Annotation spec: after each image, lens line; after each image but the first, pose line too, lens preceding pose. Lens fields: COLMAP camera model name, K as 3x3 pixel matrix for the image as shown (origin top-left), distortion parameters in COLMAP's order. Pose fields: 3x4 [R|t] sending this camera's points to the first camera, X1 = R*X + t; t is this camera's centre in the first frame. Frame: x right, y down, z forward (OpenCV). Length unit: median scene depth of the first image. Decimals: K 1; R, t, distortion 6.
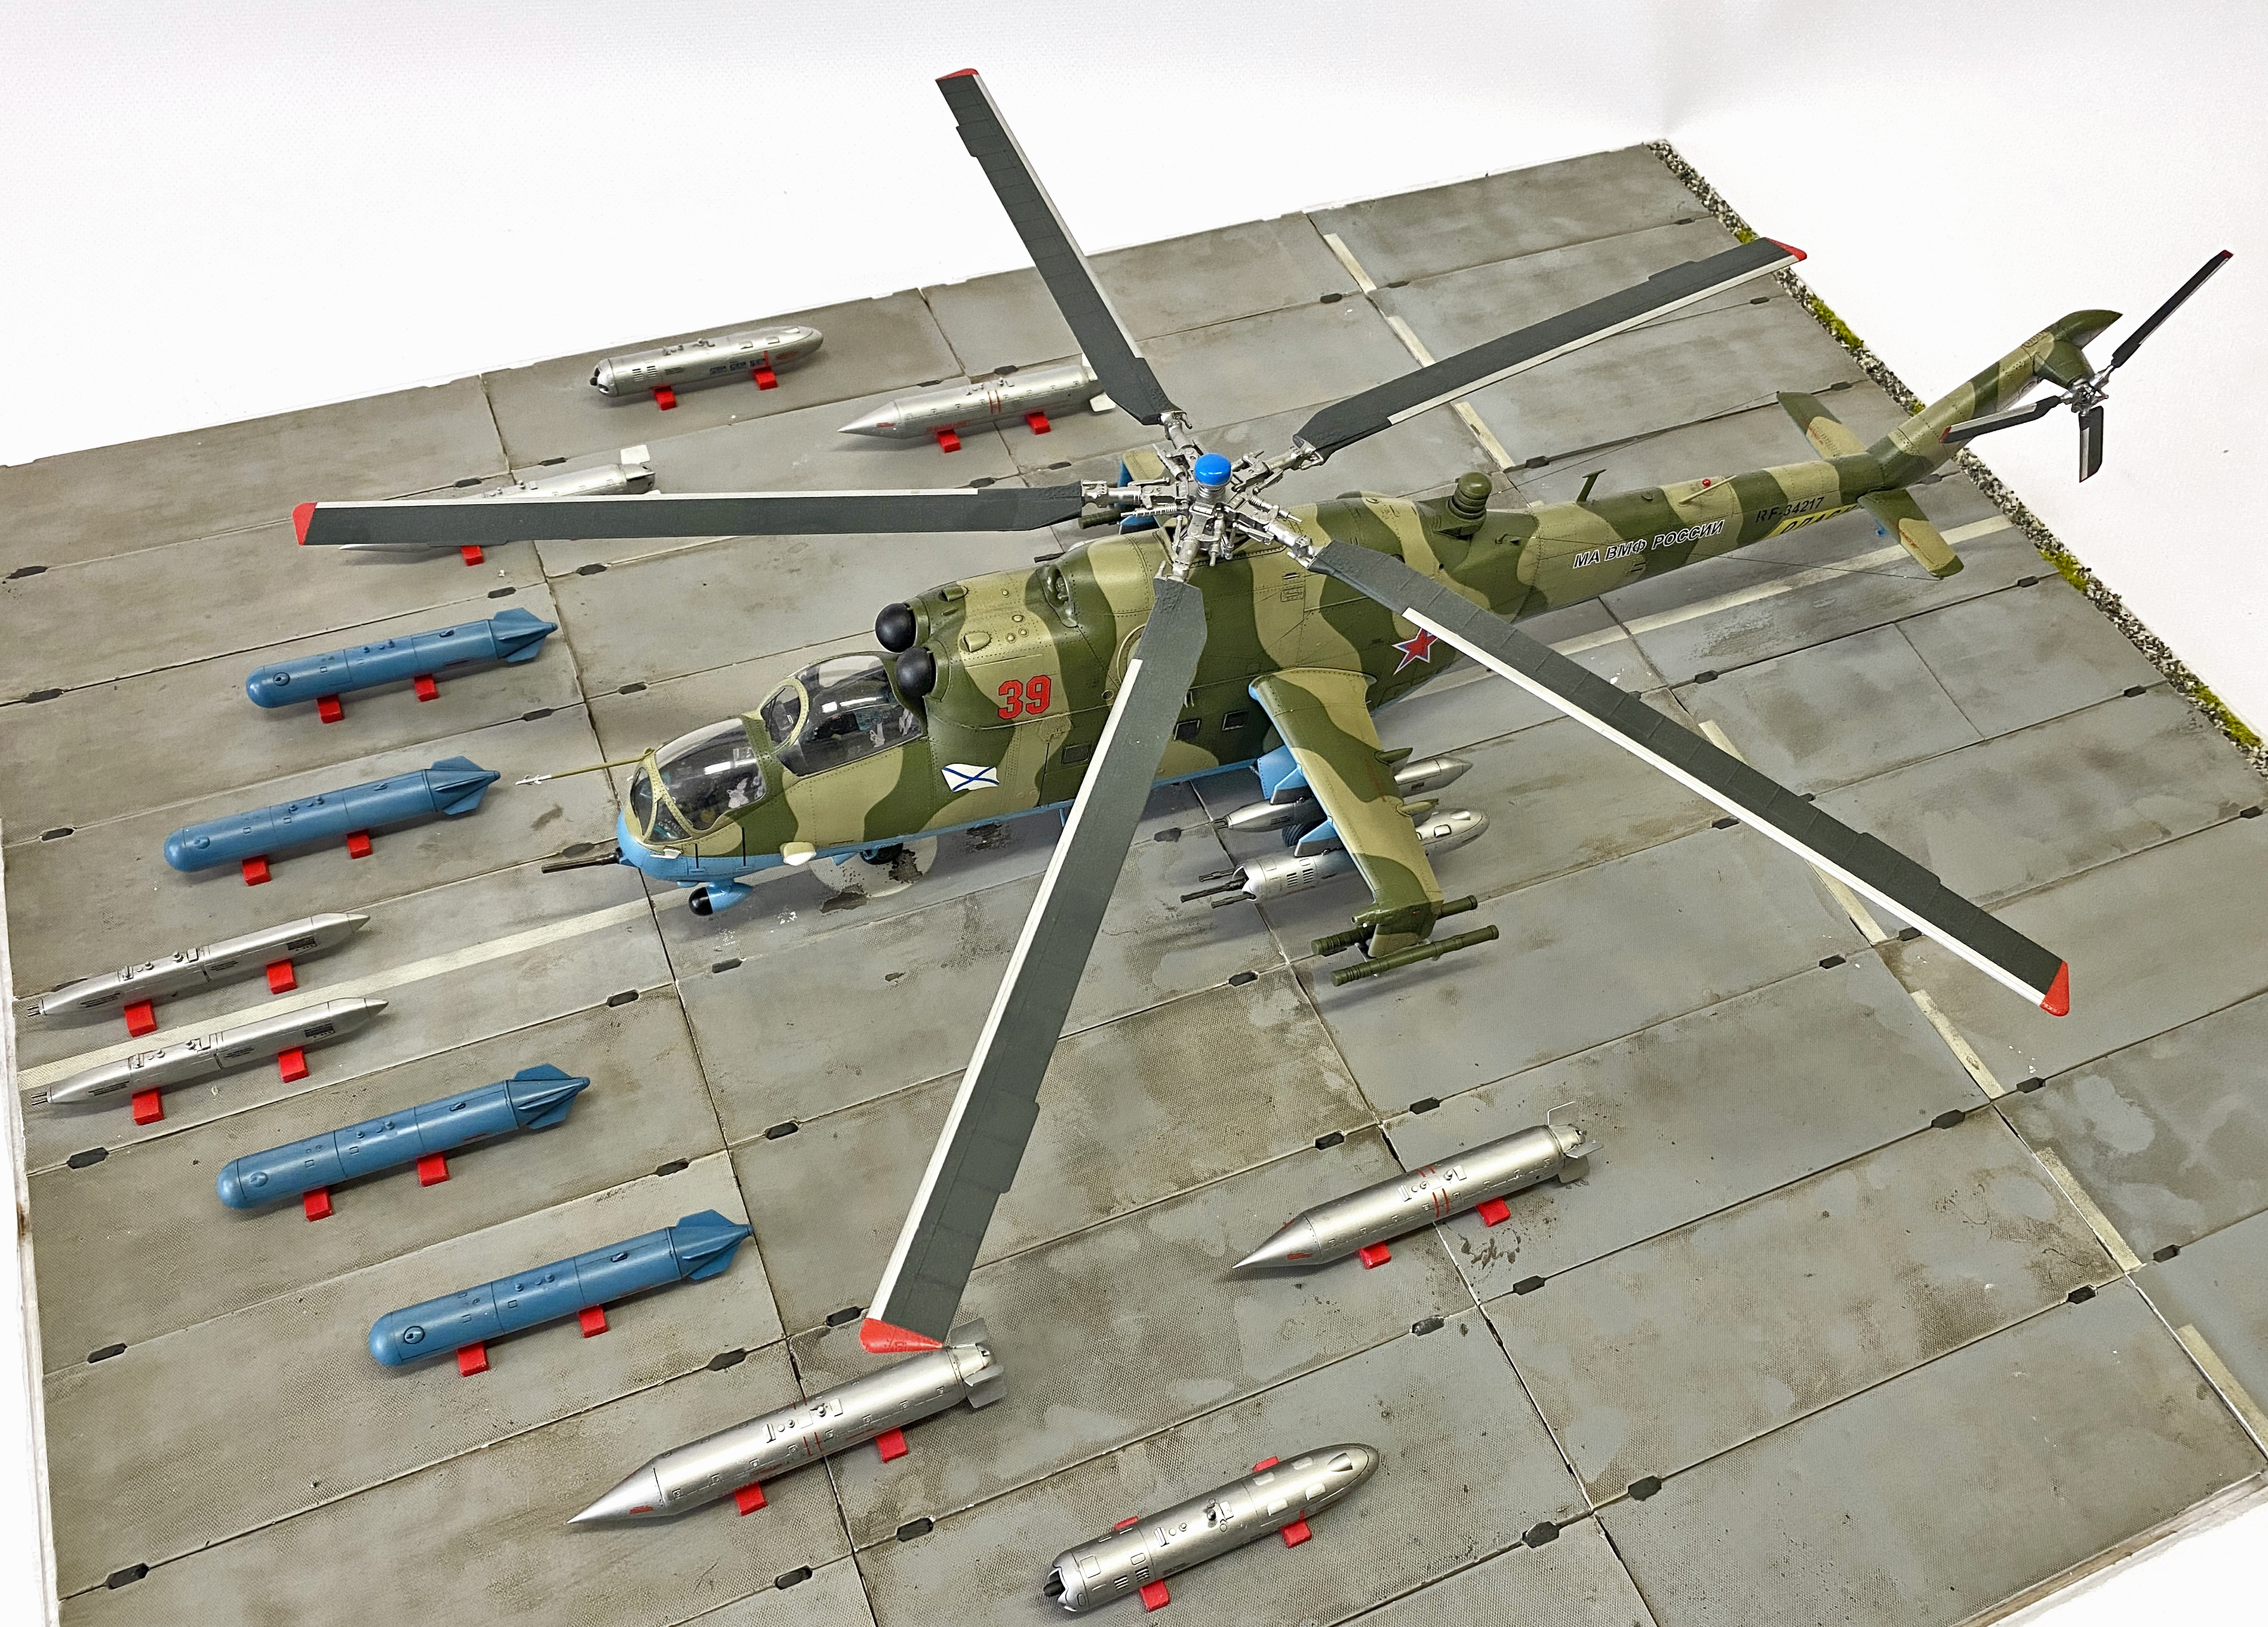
lens RADIAL K [[1825.8, 0, 1134.0], [0, 1825.8, 813.5], [0, 0, 1]] dist [0.065582, -0.141832]
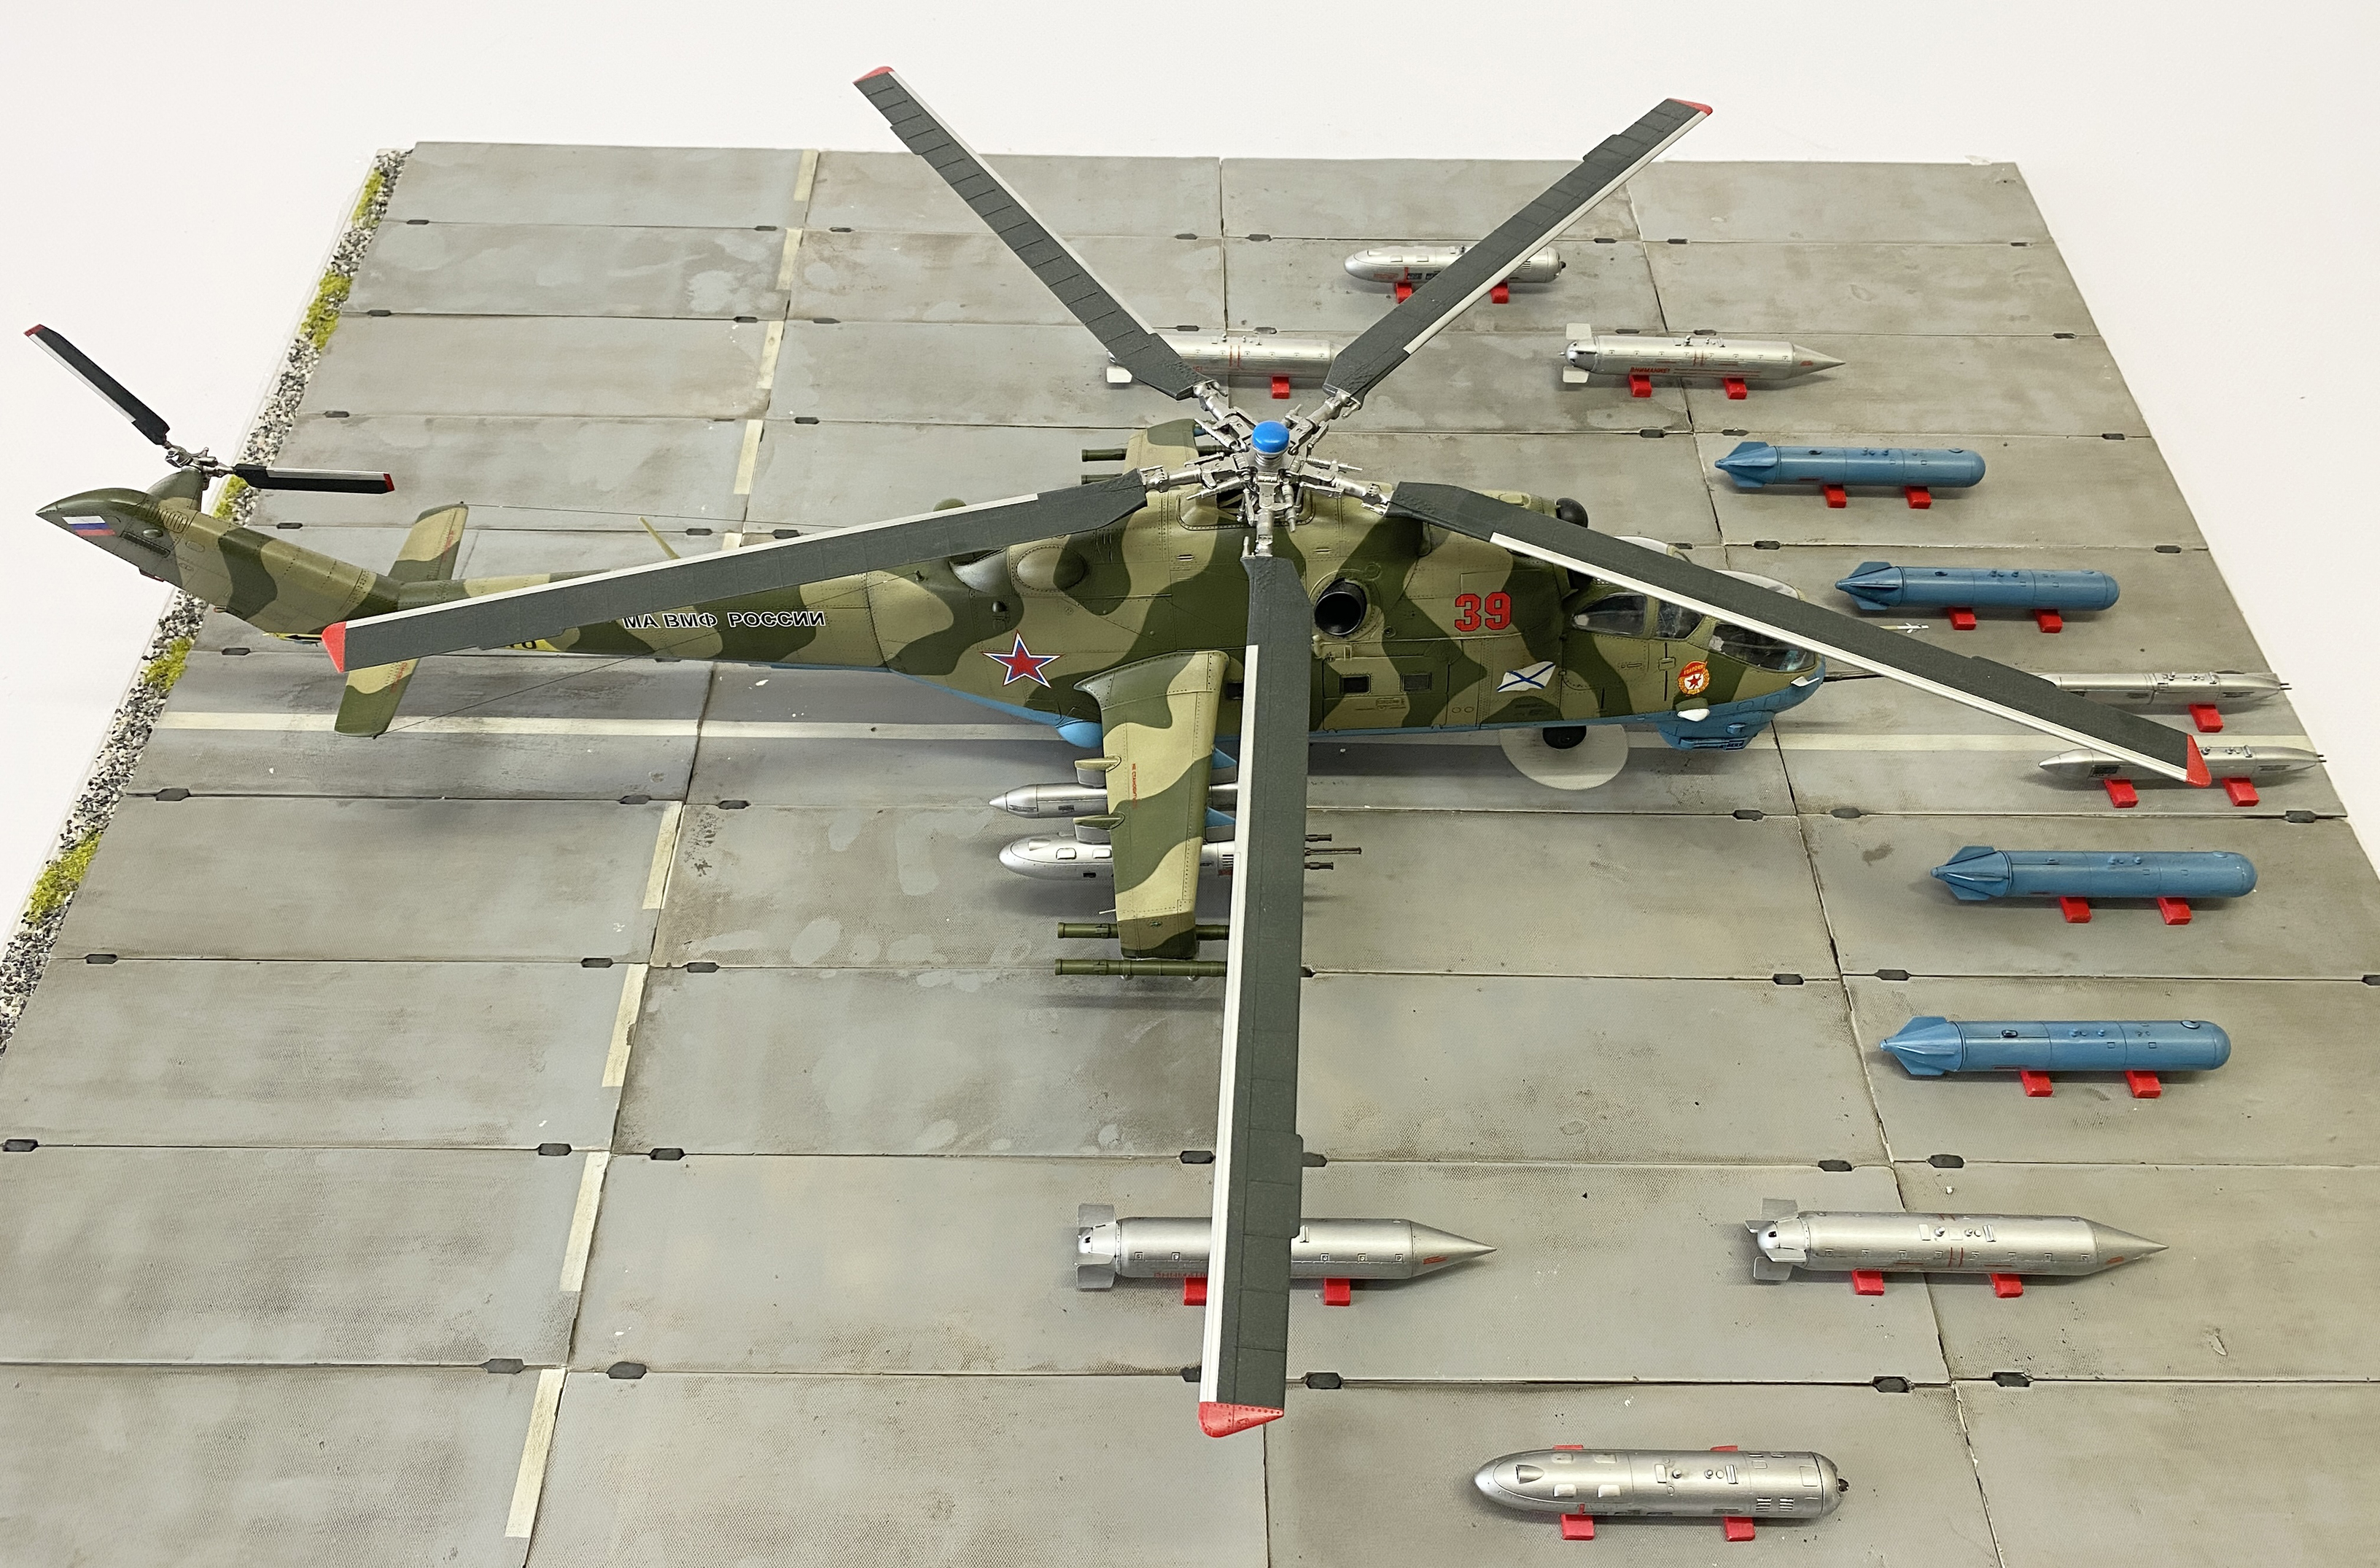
lens RADIAL K [[1843.4, 0, 1175.9], [0, 1843.4, 619.2], [0, 0, 1]] dist [0.030071, -0.055014]
pose [[-0.919149, -0.345086, 0.189952, -0.123517], [0.256300, -0.157733, 0.953641, -1.083643], [-0.299126, 0.925222, 0.233425, 0.803704]]
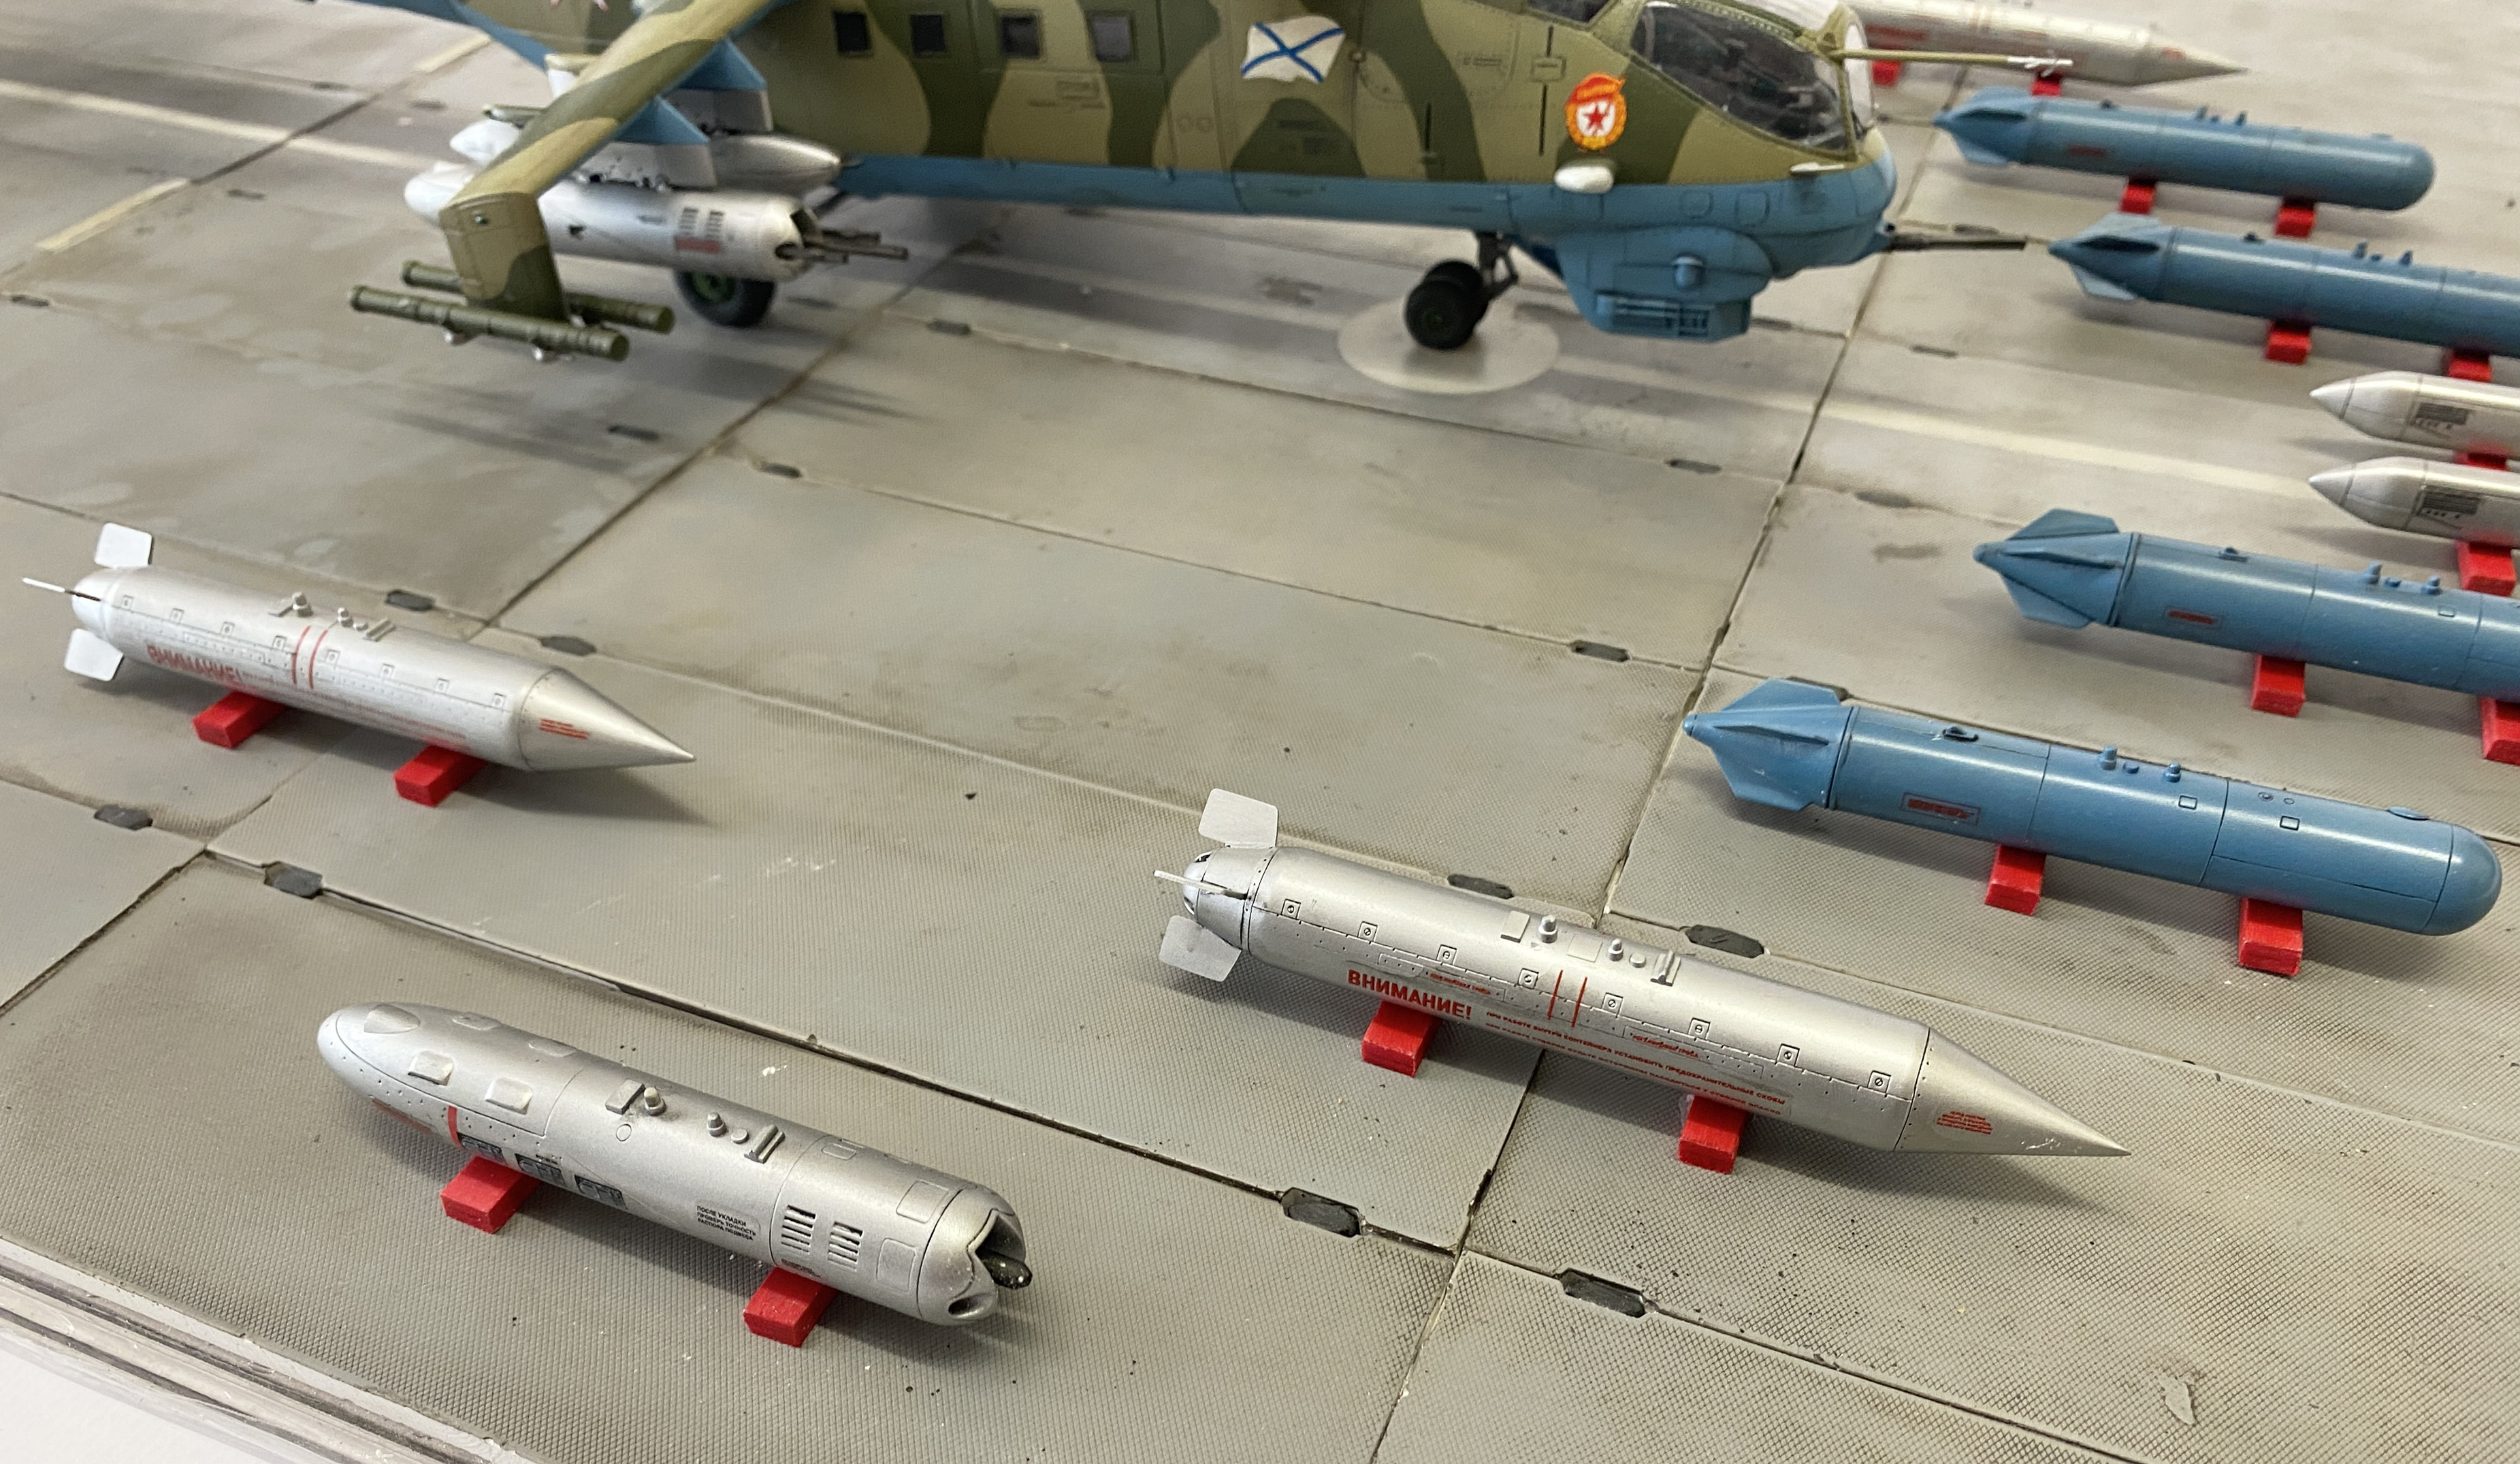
lens RADIAL K [[1974.1, 0, 1233.7], [0, 1974.1, 912.8], [0, 0, 1]] dist [-0.006631, -0.007739]
pose [[-0.695273, -0.521266, 0.494851, -0.539041], [0.547077, 0.062730, 0.834729, -0.576675], [-0.466157, 0.851086, 0.241558, 1.095982]]
